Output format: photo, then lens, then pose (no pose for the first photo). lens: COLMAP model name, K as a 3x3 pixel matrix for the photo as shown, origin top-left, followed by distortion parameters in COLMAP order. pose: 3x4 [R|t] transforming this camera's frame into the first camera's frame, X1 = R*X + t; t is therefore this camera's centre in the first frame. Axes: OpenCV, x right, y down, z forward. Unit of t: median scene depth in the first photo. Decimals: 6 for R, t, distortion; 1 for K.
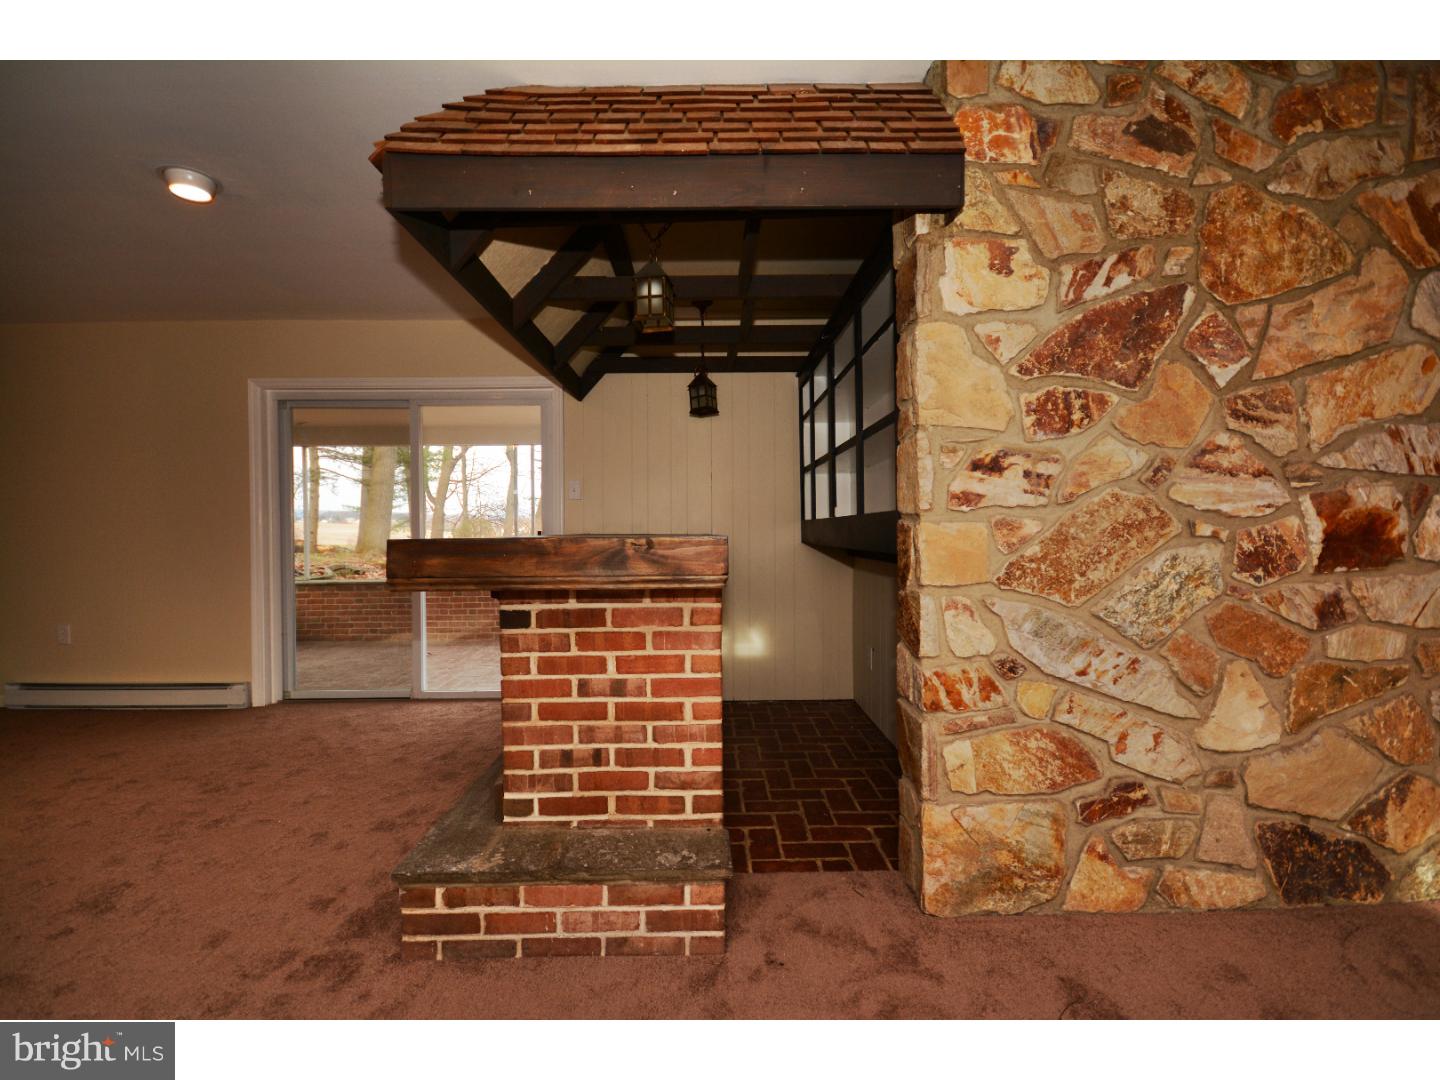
lens RADIAL K [[631.8, 0, 707.8], [0, 631.8, 534.2], [0, 0, 1]] dist [-0.006300, -0.003057]
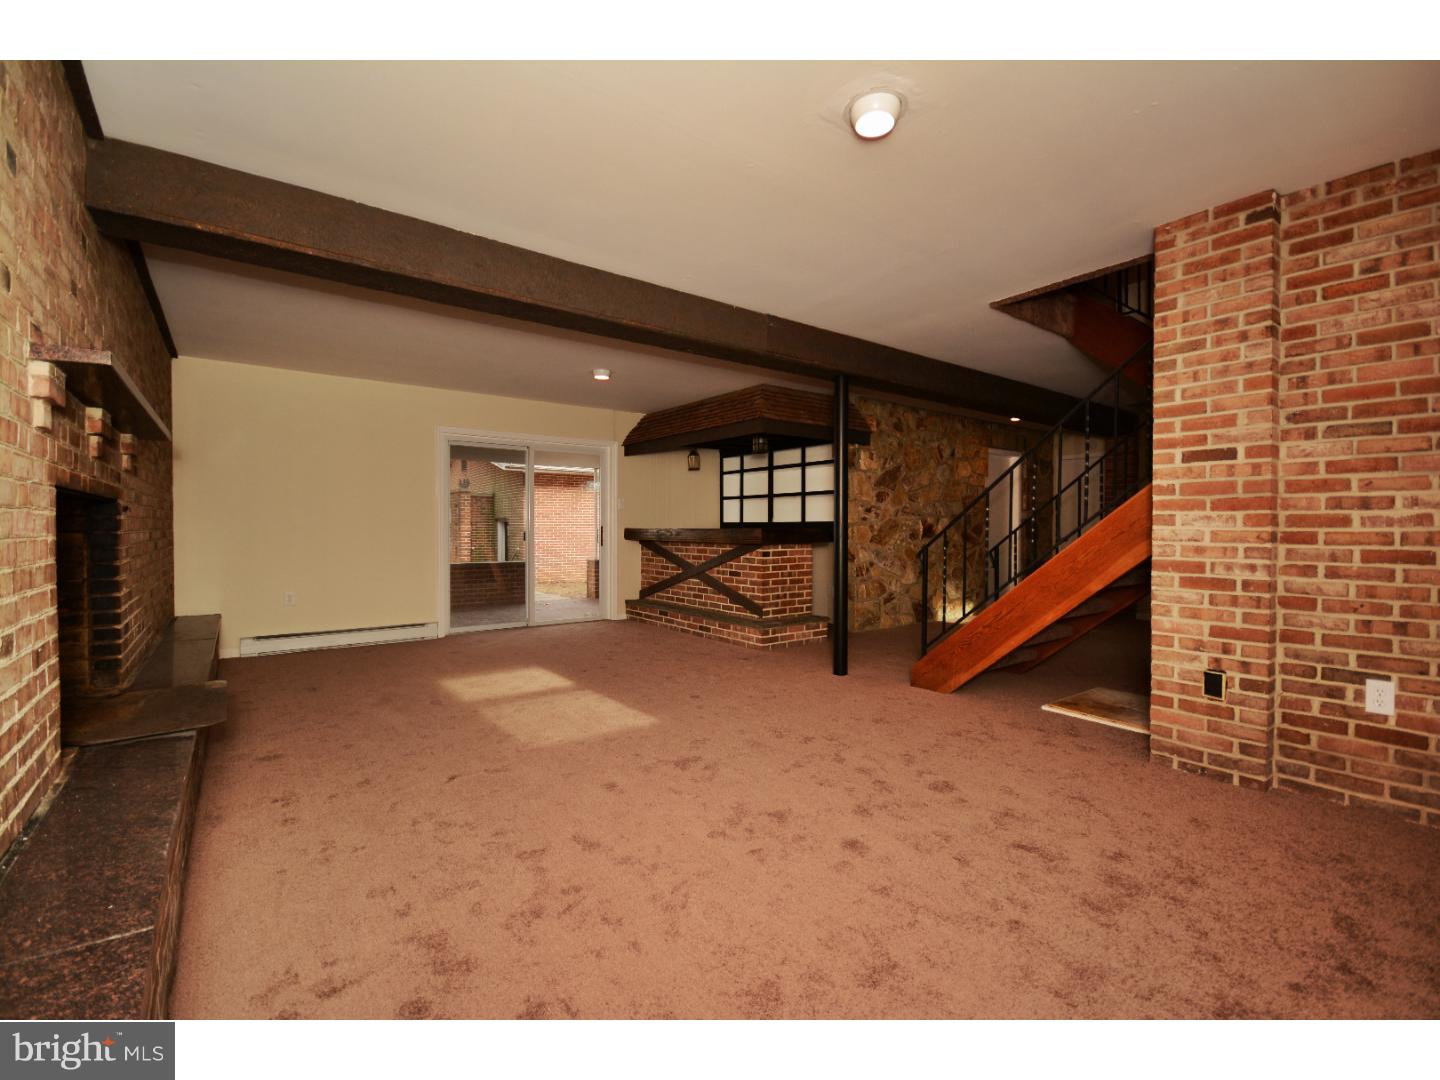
lens RADIAL K [[631.8, 0, 719.0], [0, 631.8, 536.4], [0, 0, 1]] dist [-0.006300, -0.003057]
pose [[0.800273, 0.001613, 0.599634, -2.421254], [-0.004730, 0.999982, 0.003623, 0.035084], [-0.599617, -0.005736, 0.800267, -1.418347]]
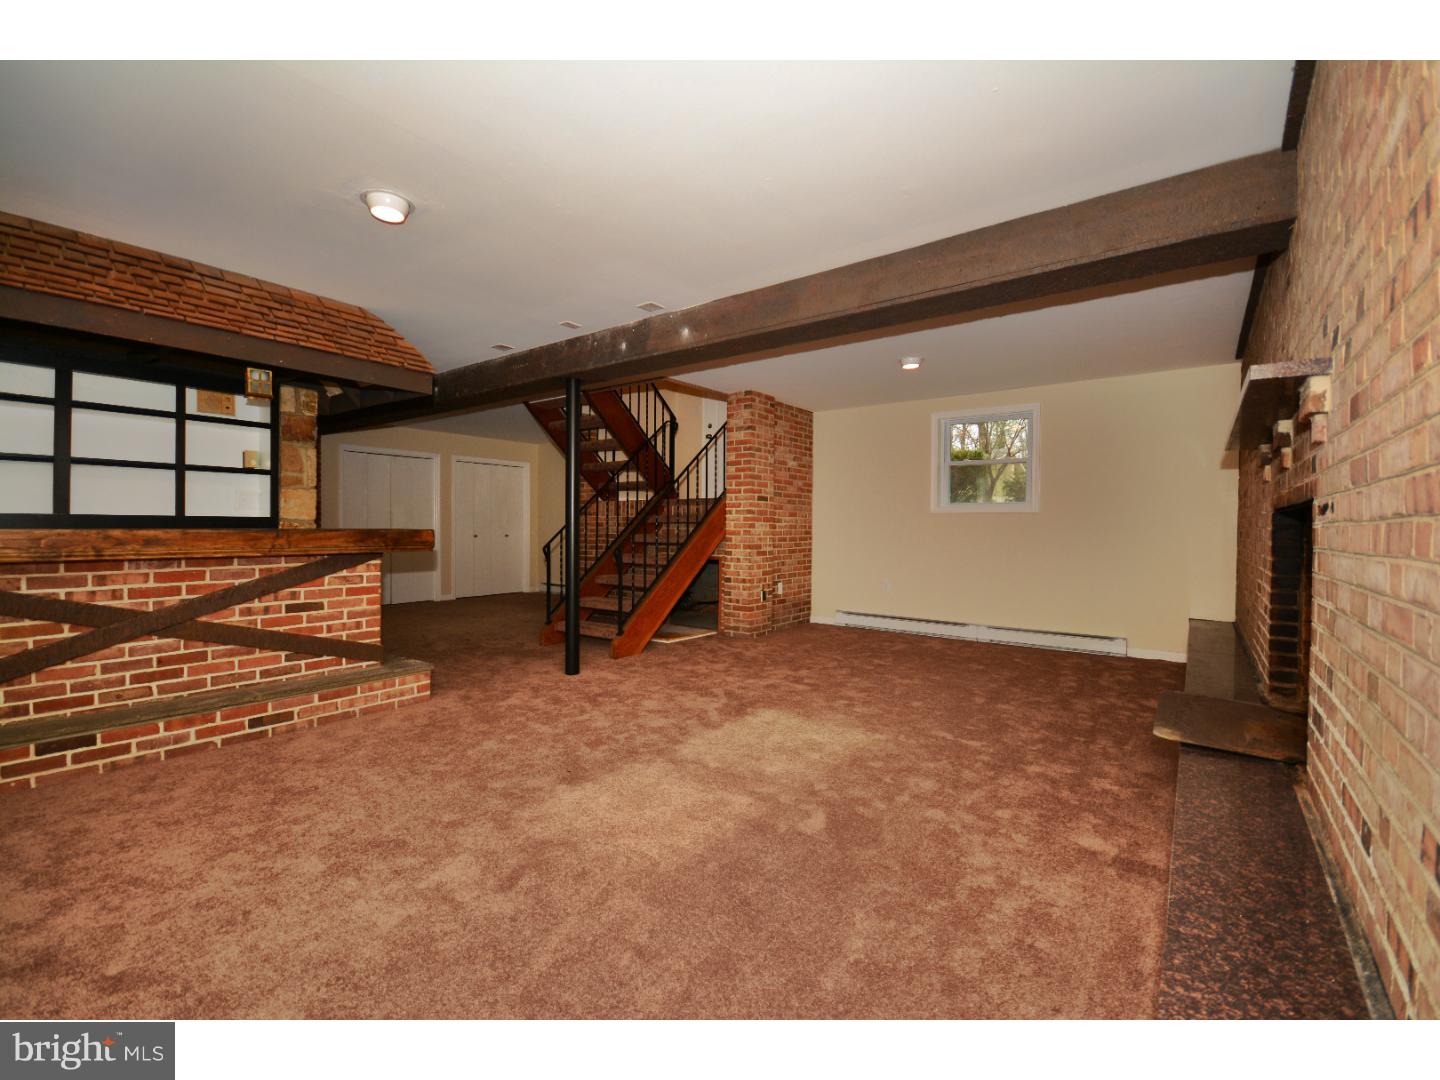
lens RADIAL K [[631.8, 0, 718.8], [0, 631.8, 534.7], [0, 0, 1]] dist [-0.006300, -0.003057]
pose [[-0.795931, -0.005363, 0.605364, -2.530127], [0.002116, 0.999930, 0.011641, 0.002284], [-0.605384, 0.010547, -0.795864, 2.000048]]
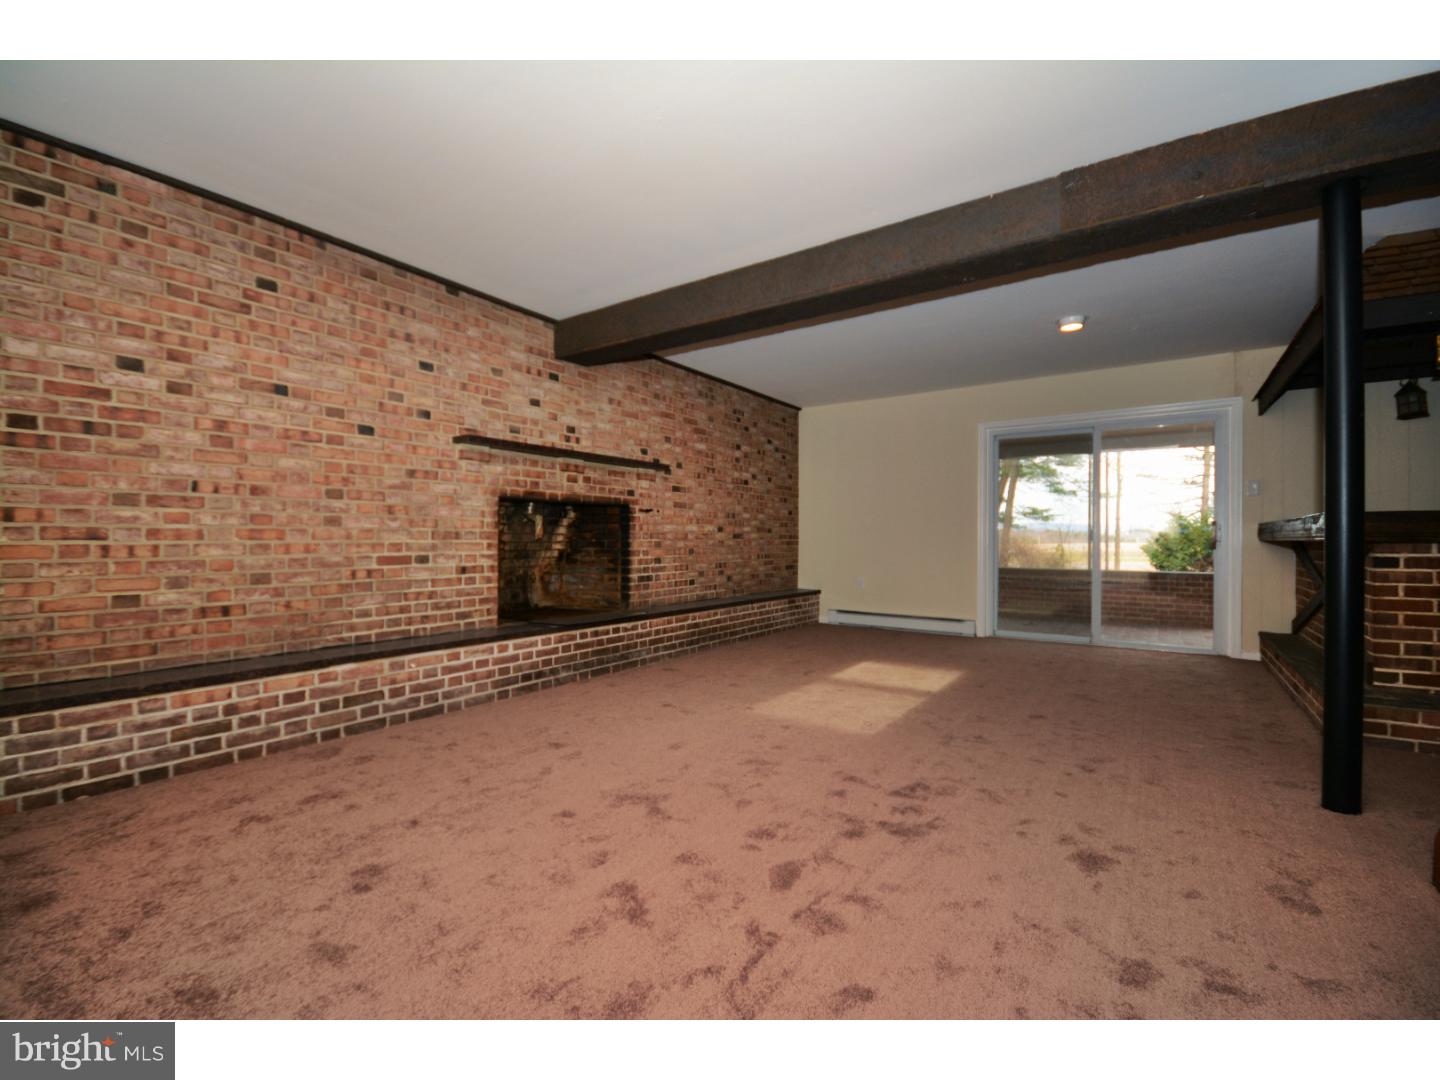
lens RADIAL K [[631.8, 0, 717.6], [0, 631.8, 540.6], [0, 0, 1]] dist [-0.006300, -0.003057]
pose [[0.819874, 0.012655, -0.572404, -0.805786], [-0.012701, 0.999912, 0.003914, 0.093322], [0.572403, 0.004061, 0.819963, -1.344798]]
